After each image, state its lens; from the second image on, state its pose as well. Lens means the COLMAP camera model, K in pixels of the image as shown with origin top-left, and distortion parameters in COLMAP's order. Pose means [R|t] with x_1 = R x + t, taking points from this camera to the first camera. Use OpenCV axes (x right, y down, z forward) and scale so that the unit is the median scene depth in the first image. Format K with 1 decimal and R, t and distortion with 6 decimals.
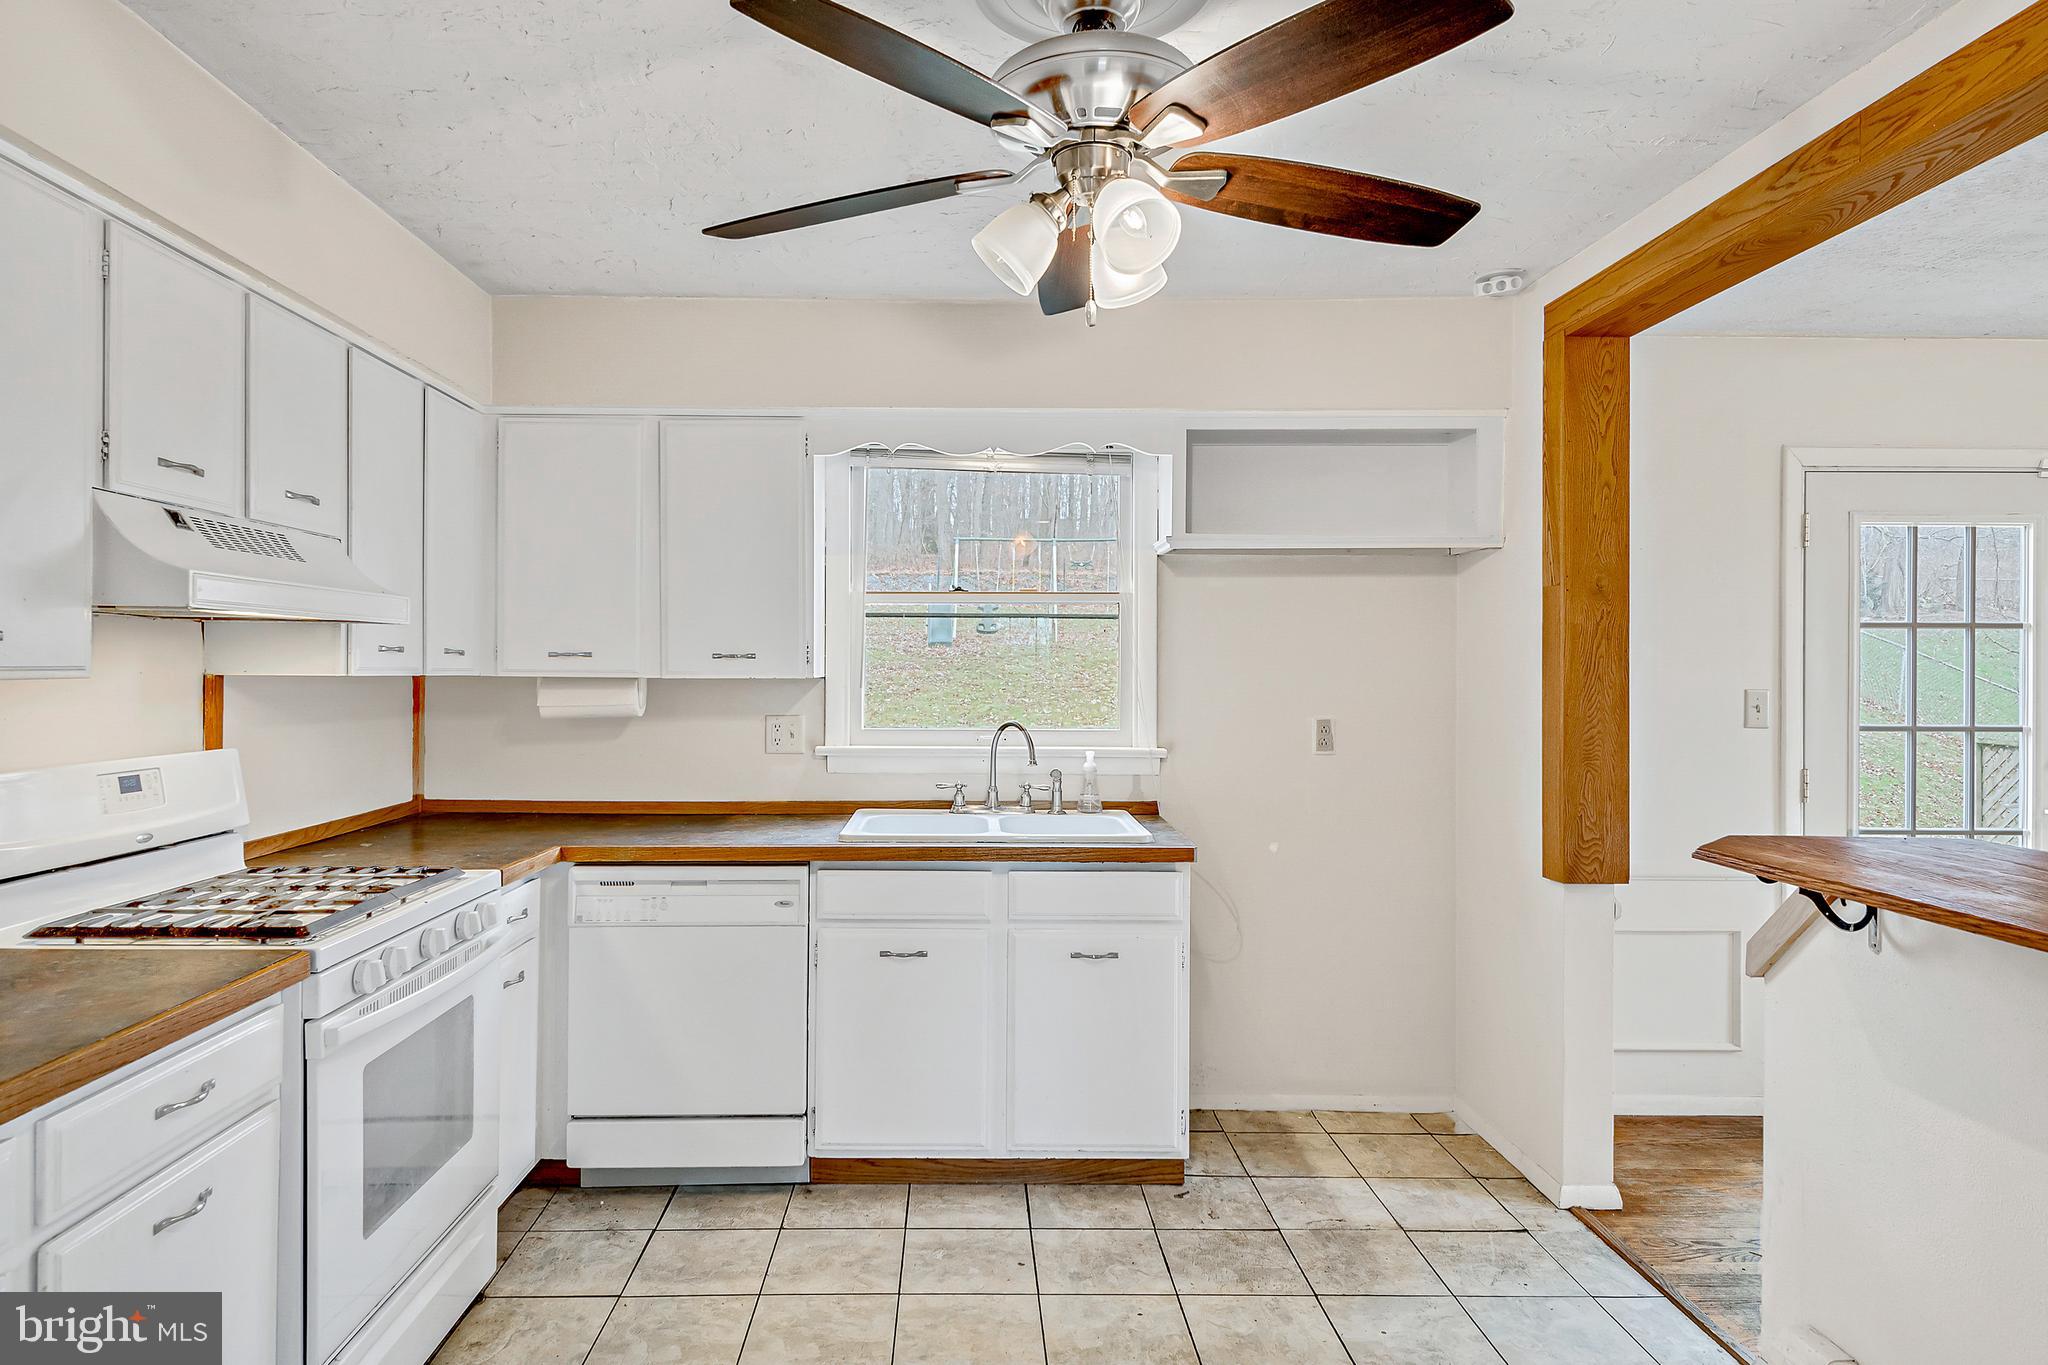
lens RADIAL K [[1192.1, 0, 1006.4], [0, 1192.1, 671.1], [0, 0, 1]] dist [0.016906, -0.013643]
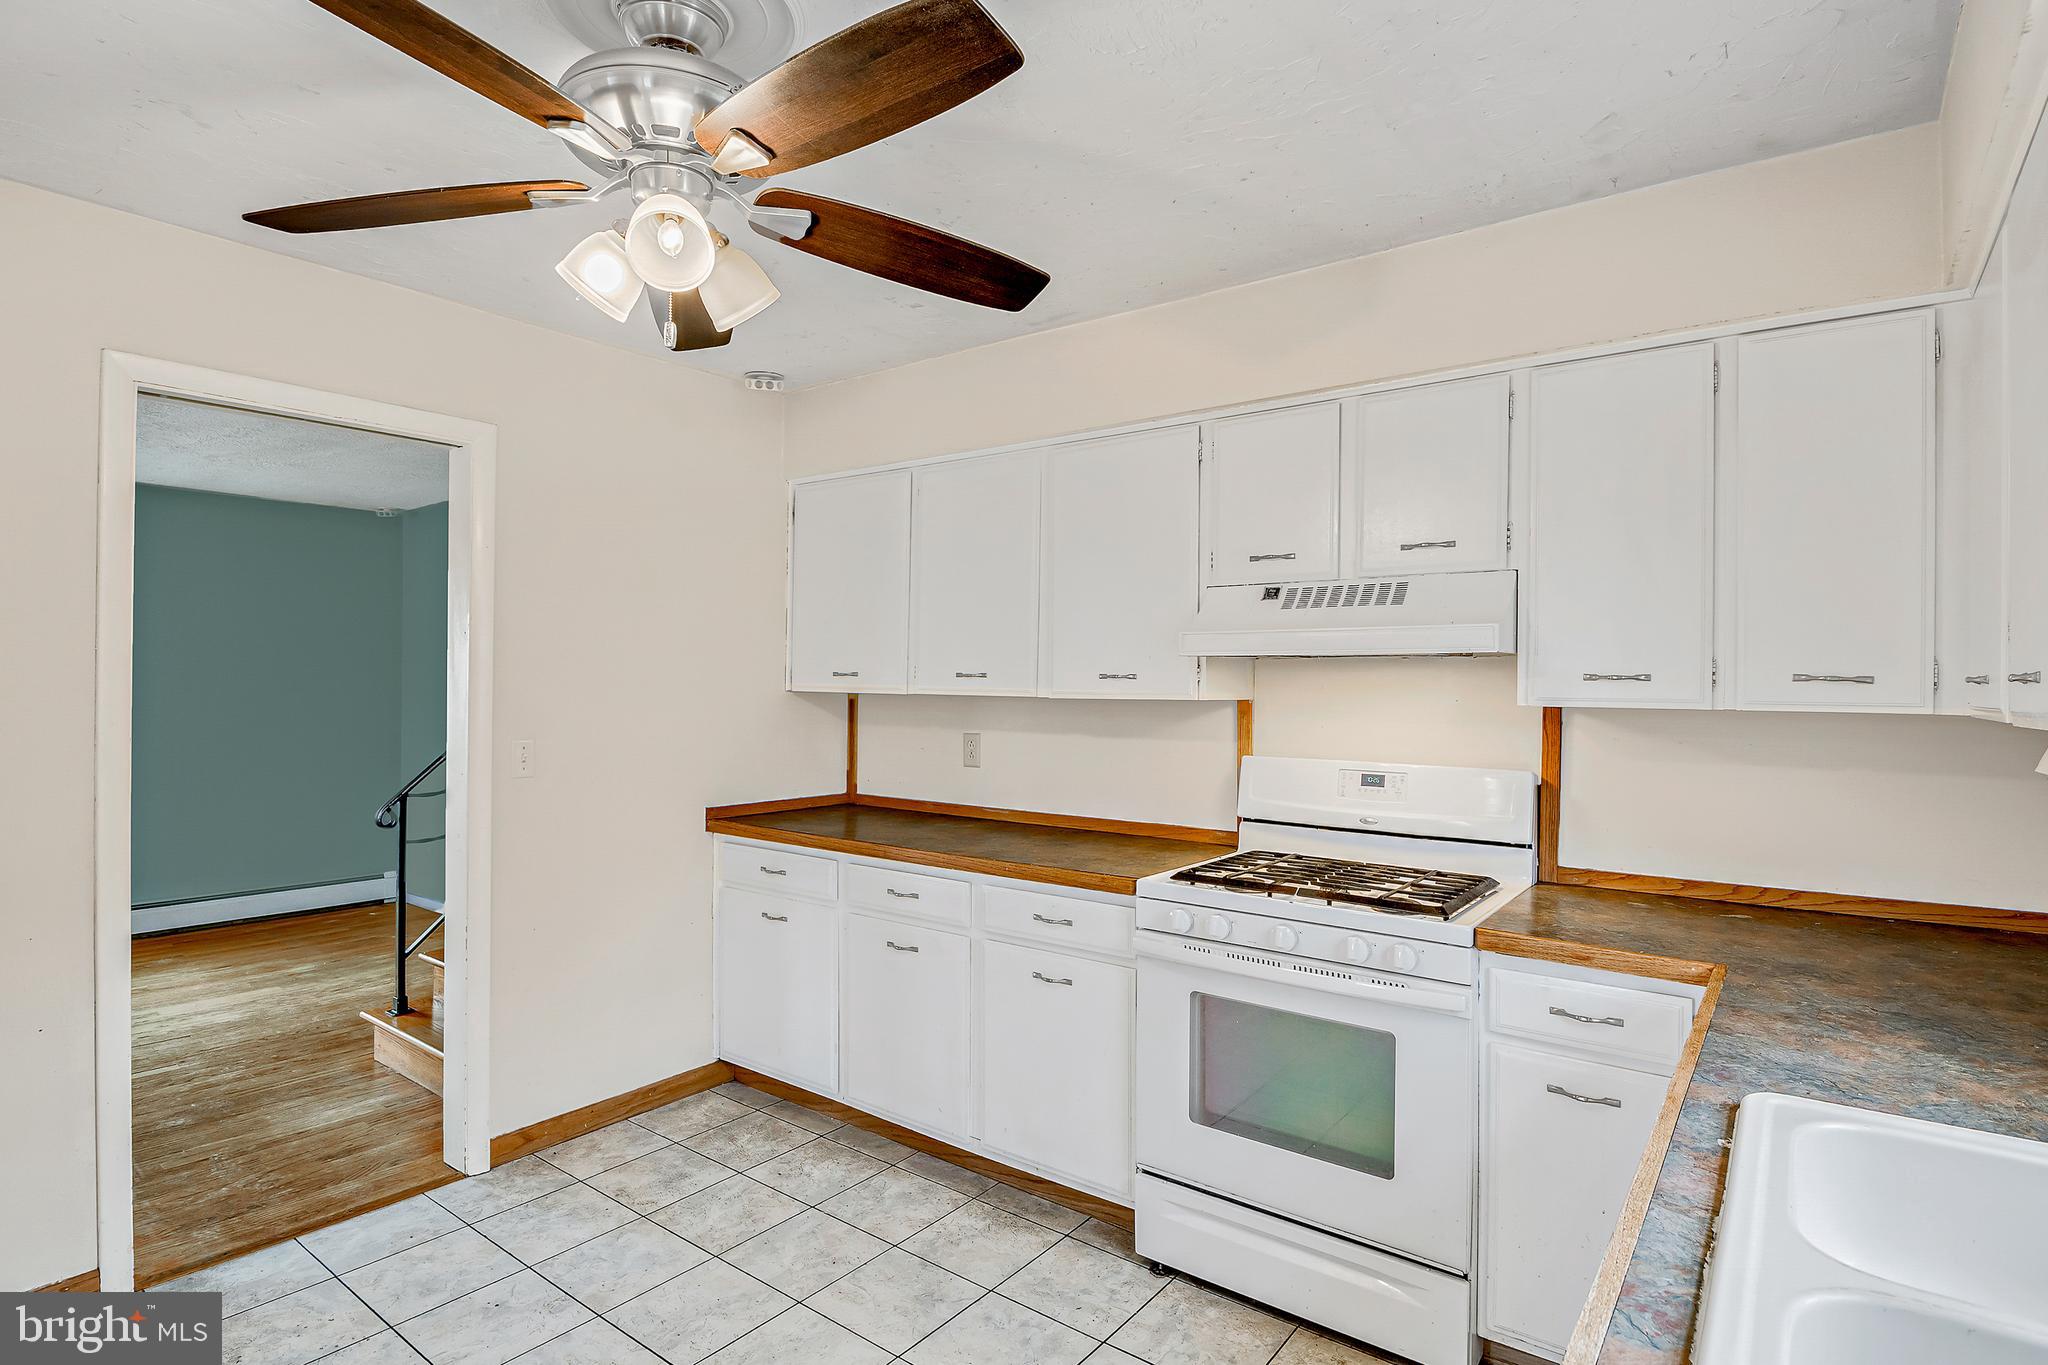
lens RADIAL K [[1045.1, 0, 983.3], [0, 1045.1, 691.1], [0, 0, 1]] dist [-0.006671, -0.006568]
pose [[-0.606866, -0.006475, -0.794777, 0.347716], [-0.016583, 0.999852, 0.004517, -0.003770], [0.794631, 0.015921, -0.606884, 1.019346]]
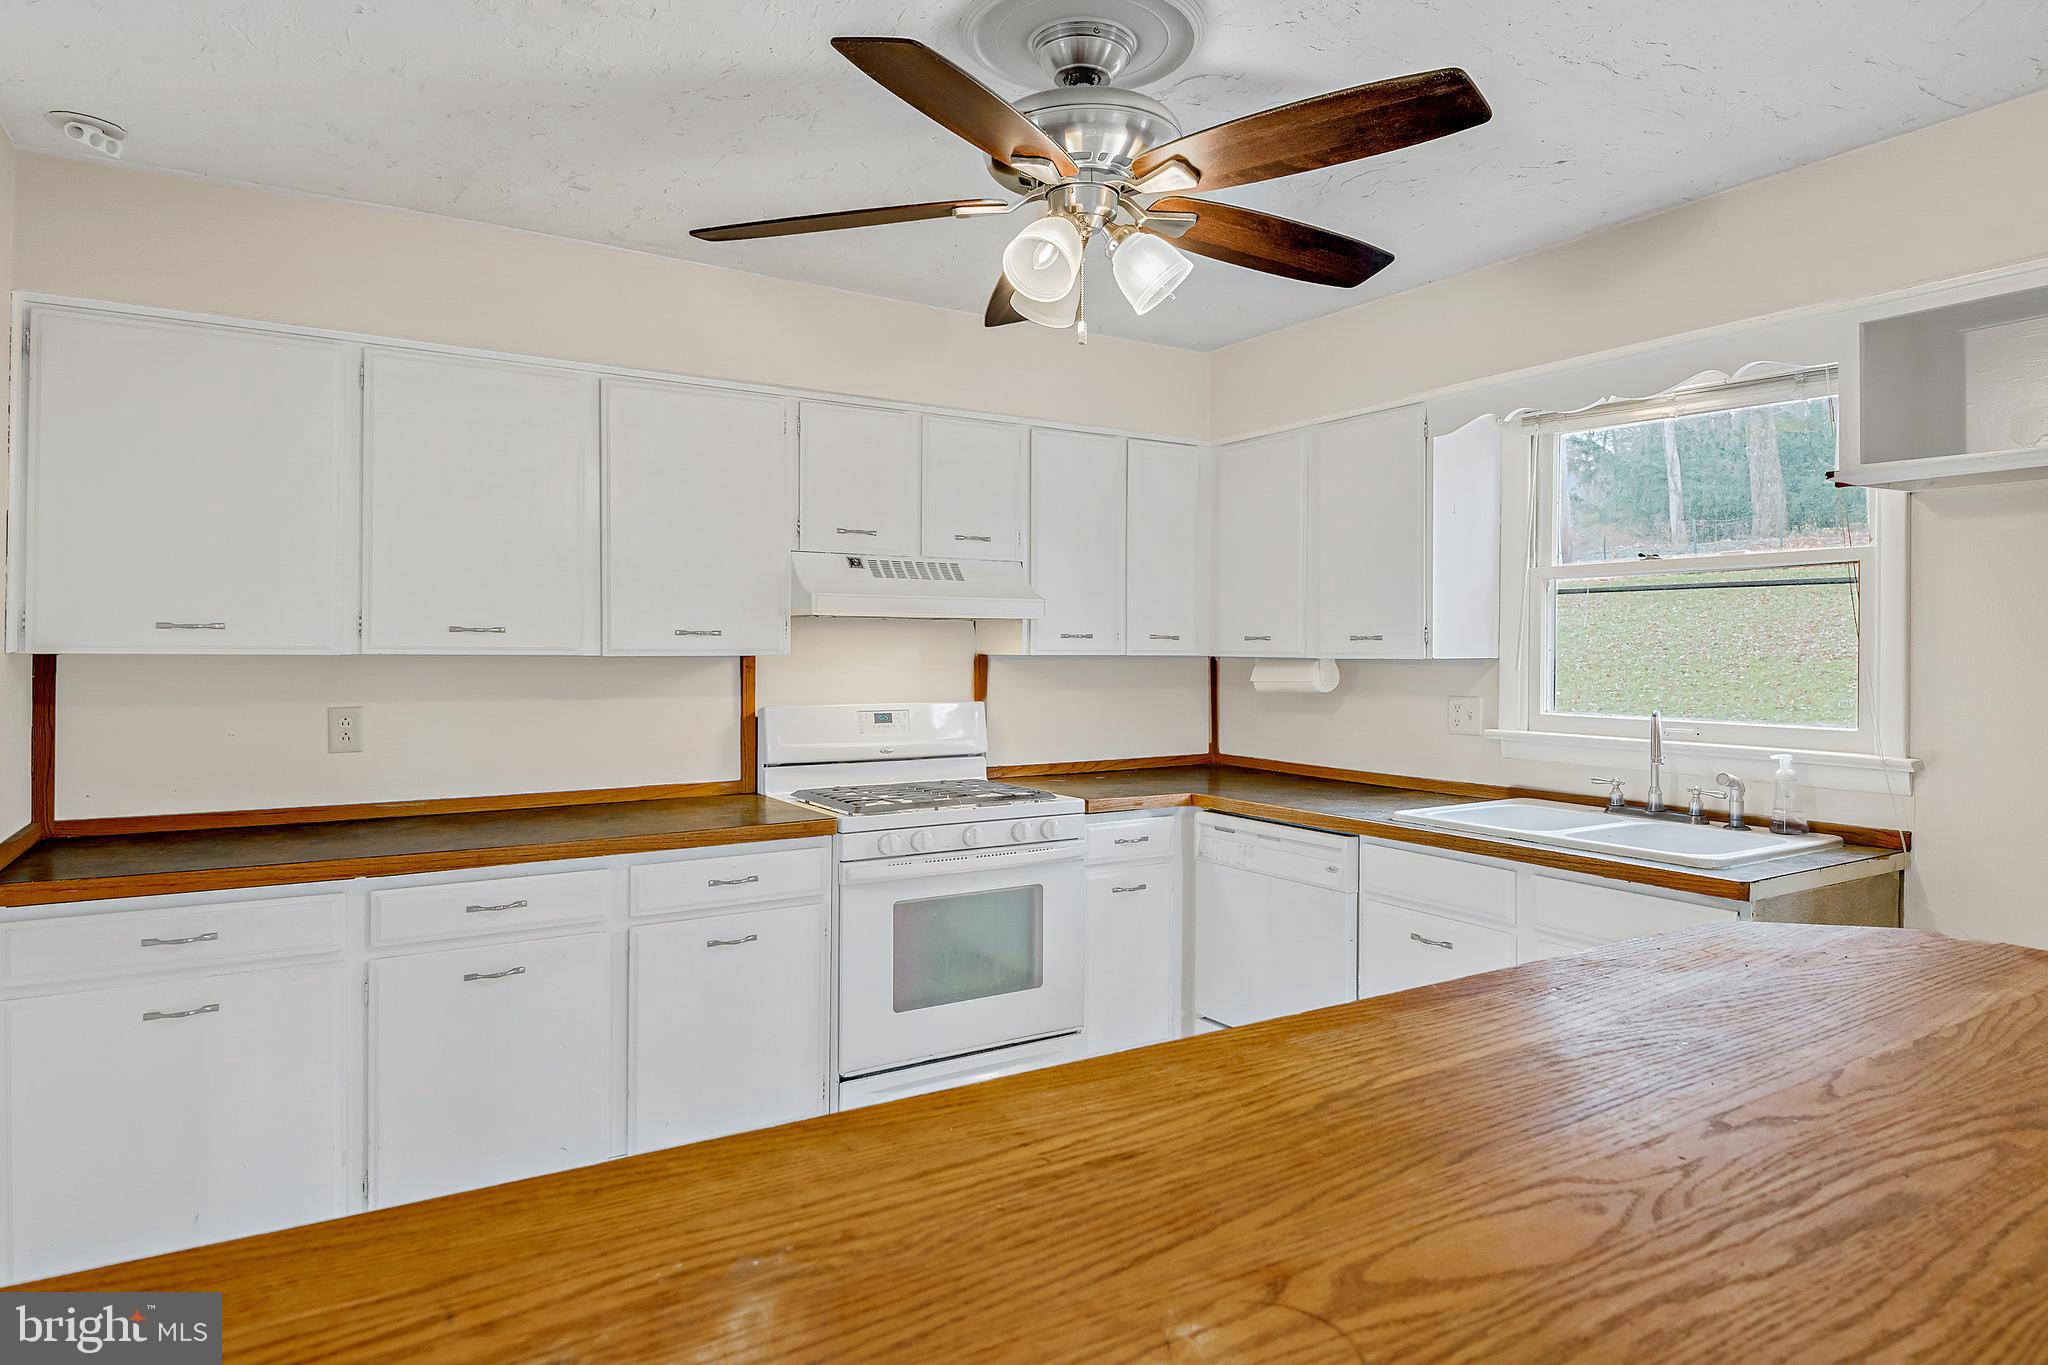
lens RADIAL K [[1192.1, 0, 1063.6], [0, 1192.1, 649.8], [0, 0, 1]] dist [0.016906, -0.013643]
pose [[0.550646, -0.003191, -0.834733, 0.590173], [-0.003325, 0.999976, -0.006016, 0.005943], [0.834732, 0.006088, 0.550622, 0.212658]]
